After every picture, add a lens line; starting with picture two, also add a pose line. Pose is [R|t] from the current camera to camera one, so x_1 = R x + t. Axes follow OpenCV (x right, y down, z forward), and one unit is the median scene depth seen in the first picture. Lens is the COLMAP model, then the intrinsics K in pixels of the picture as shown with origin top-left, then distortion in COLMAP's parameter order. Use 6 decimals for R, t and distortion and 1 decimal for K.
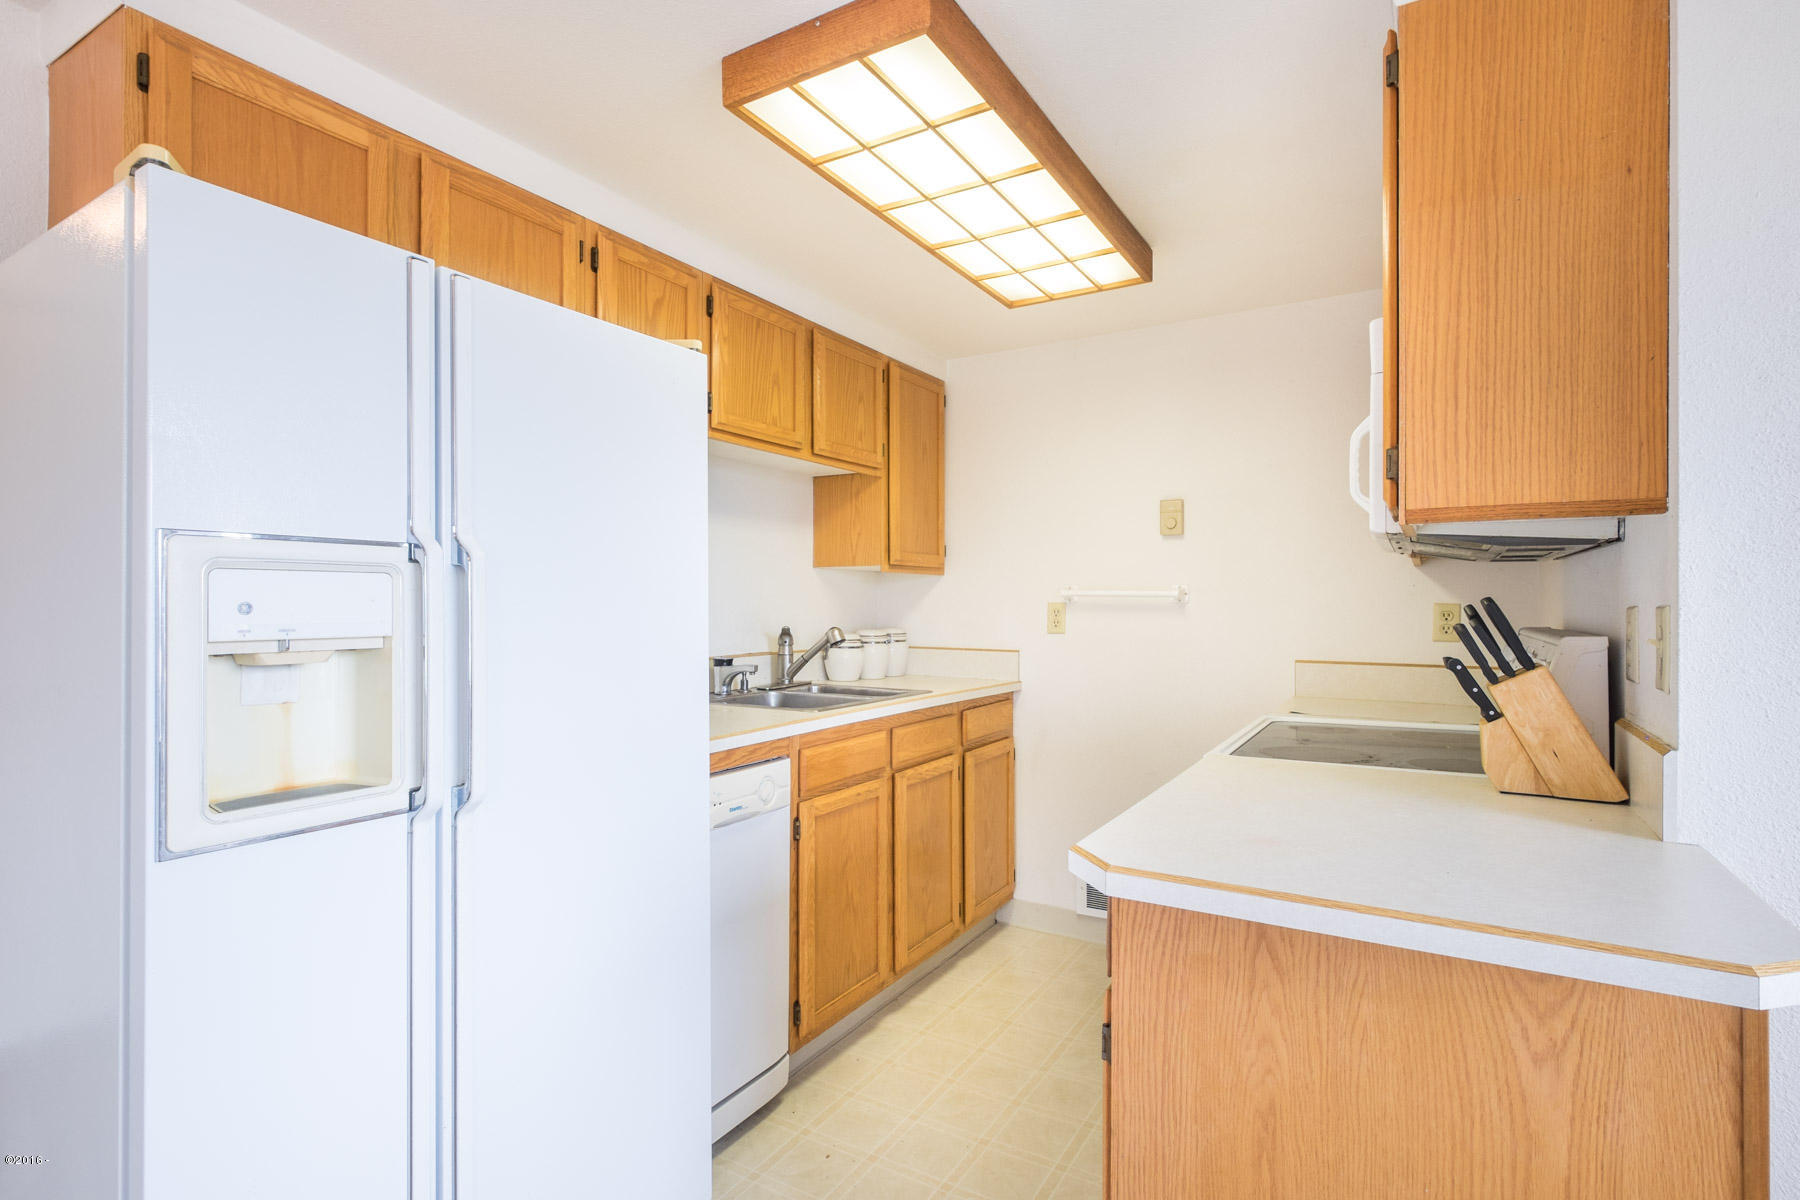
lens RADIAL K [[858.9, 0, 900.0], [0, 858.9, 600.0], [0, 0, 1]] dist [0.000114, 0.000017]
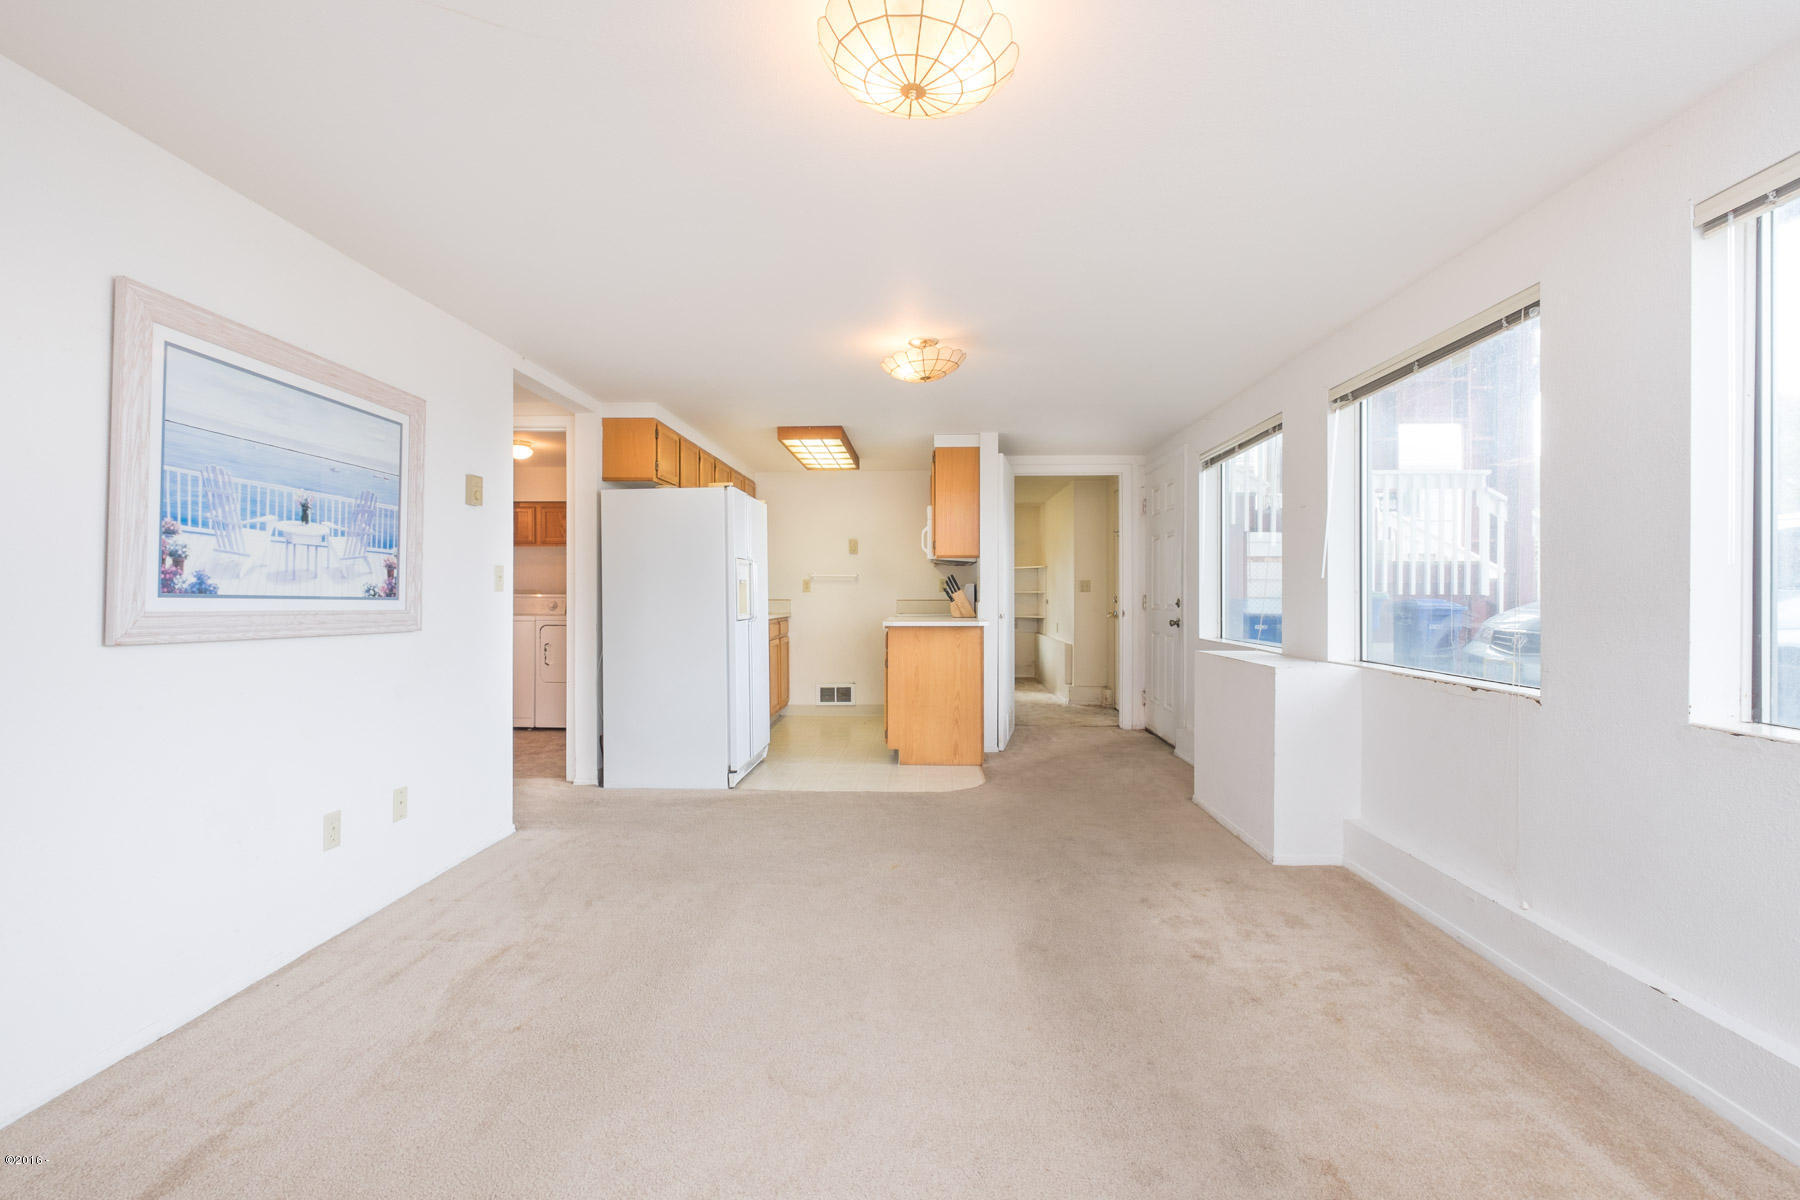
lens RADIAL K [[789.6, 0, 876.7], [0, 789.6, 592.9], [0, 0, 1]] dist [-0.002468, -0.000964]
pose [[0.883829, -0.004486, 0.467788, -0.804358], [0.003127, 0.999988, 0.003682, 0.040071], [-0.467799, -0.001791, 0.883833, -1.244967]]
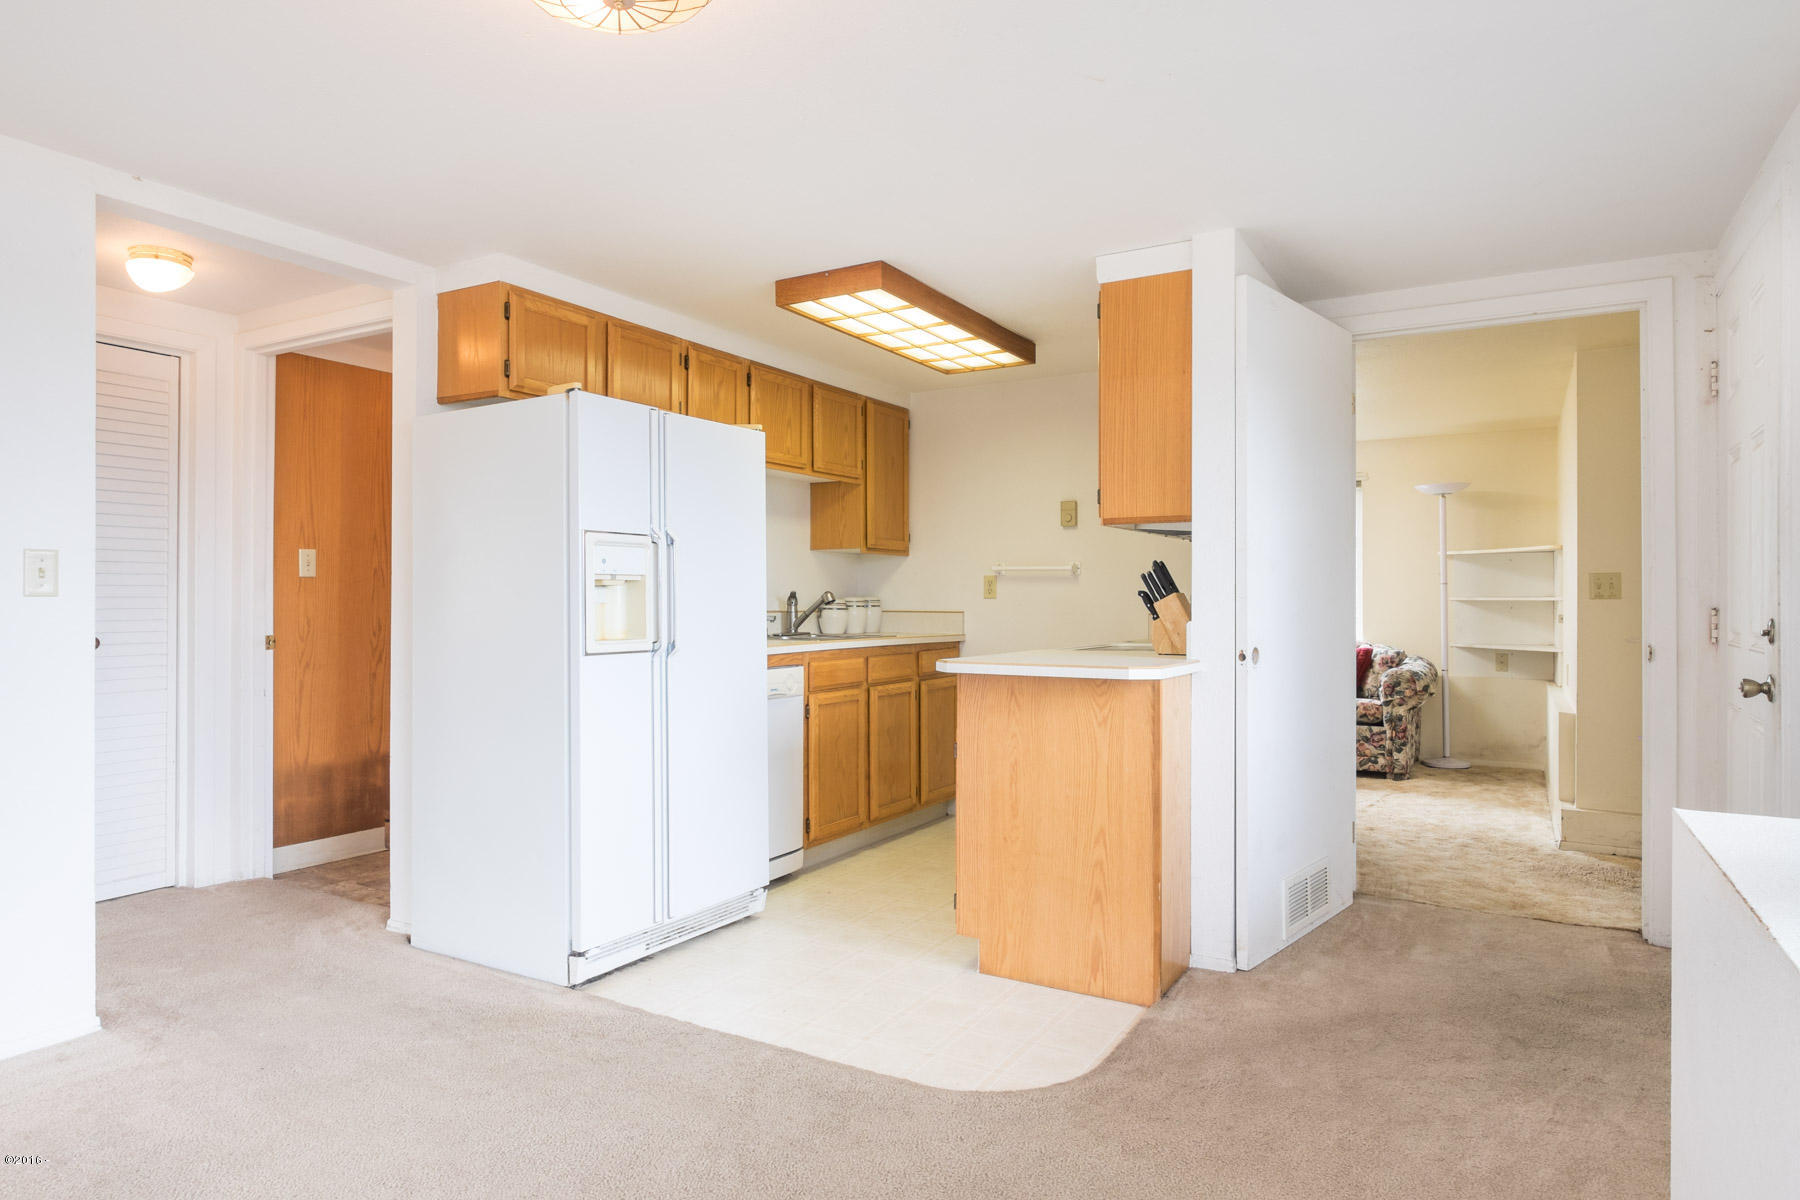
lens RADIAL K [[1039.3, 0, 890.5], [0, 1039.3, 591.9], [0, 0, 1]] dist [0.003000, 0.000310]
pose [[0.999996, -0.001810, 0.002345, 0.024783], [0.001822, 0.999986, -0.005037, 0.043291], [-0.002336, 0.005042, 0.999985, -0.754012]]
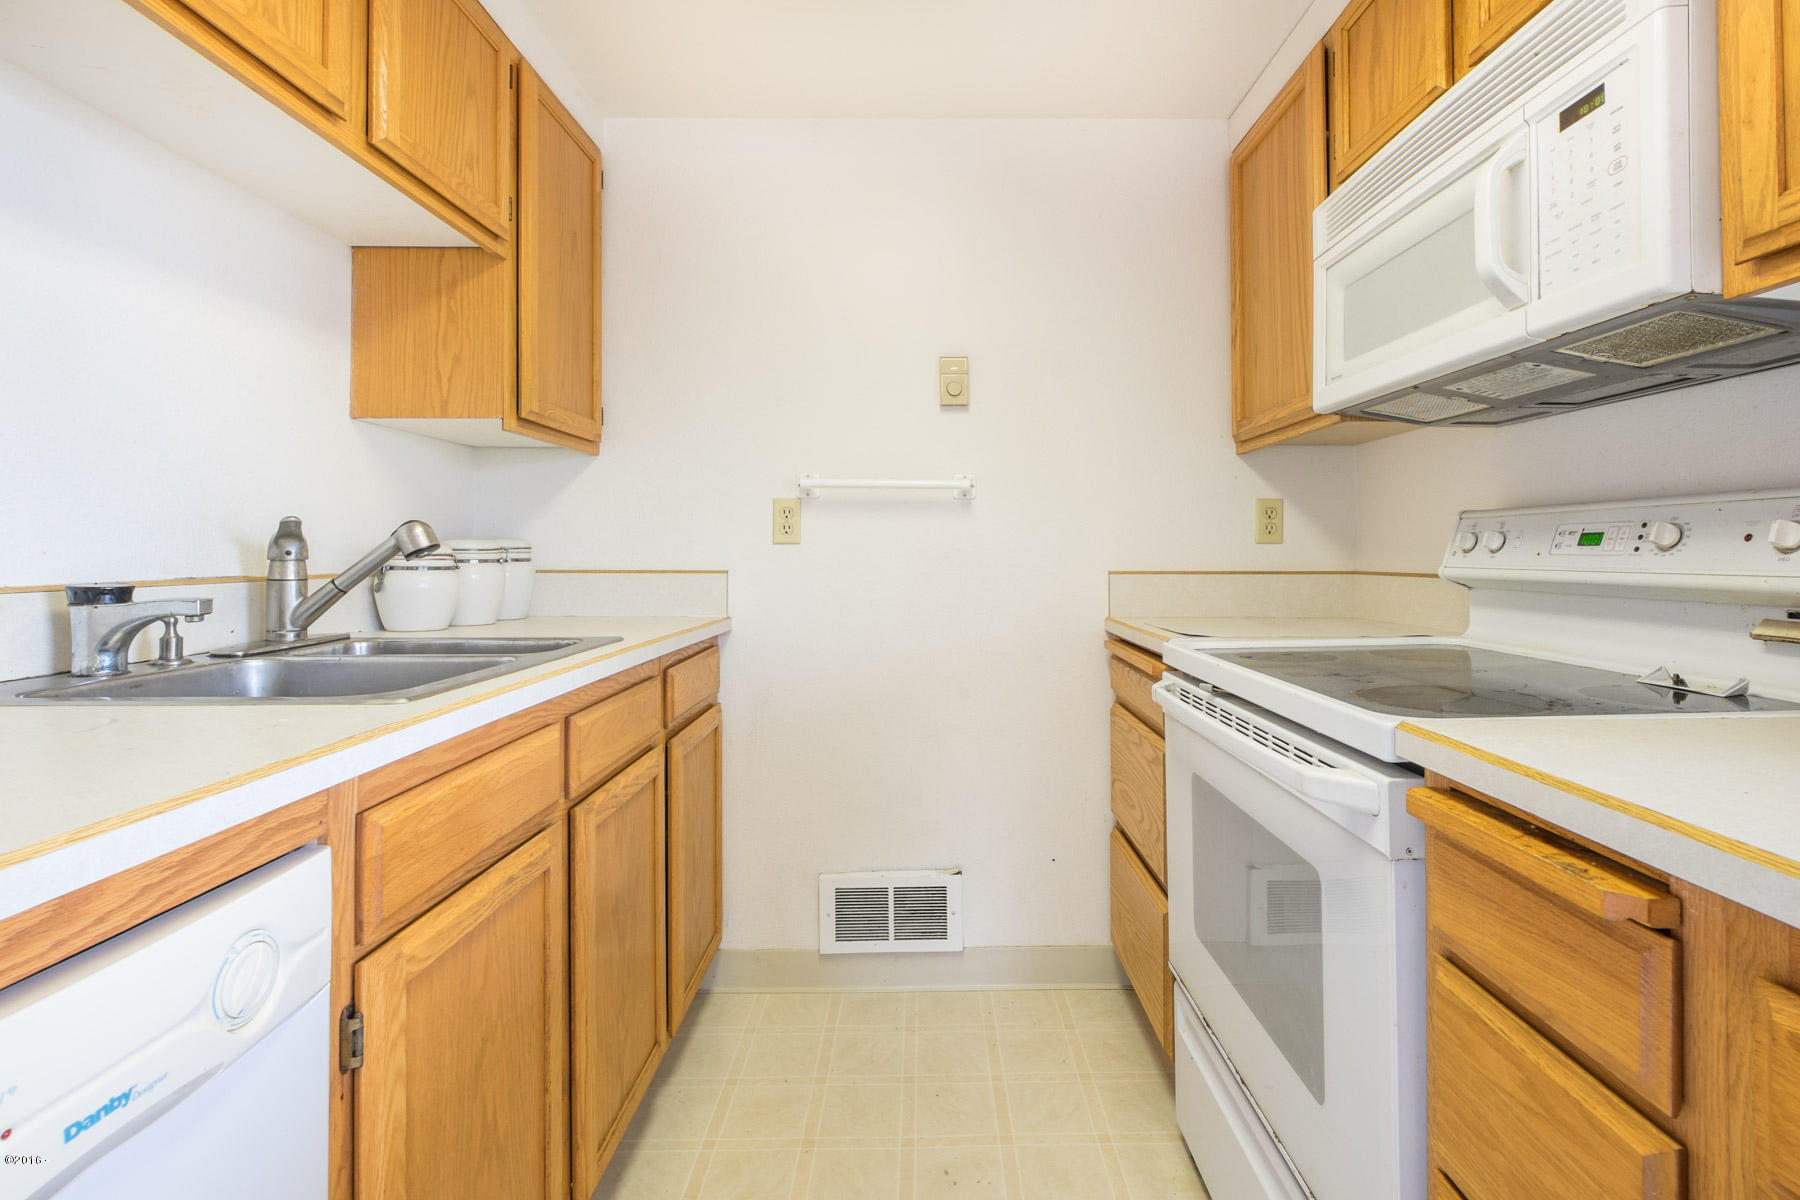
lens RADIAL K [[813.9, 0, 914.9], [0, 813.9, 541.3], [0, 0, 1]] dist [-0.002274, -0.000454]
pose [[0.853731, 0.004280, 0.520696, -0.077311], [0.000807, 0.999954, -0.009541, 0.050913], [-0.520713, 0.008566, 0.853689, 0.471597]]
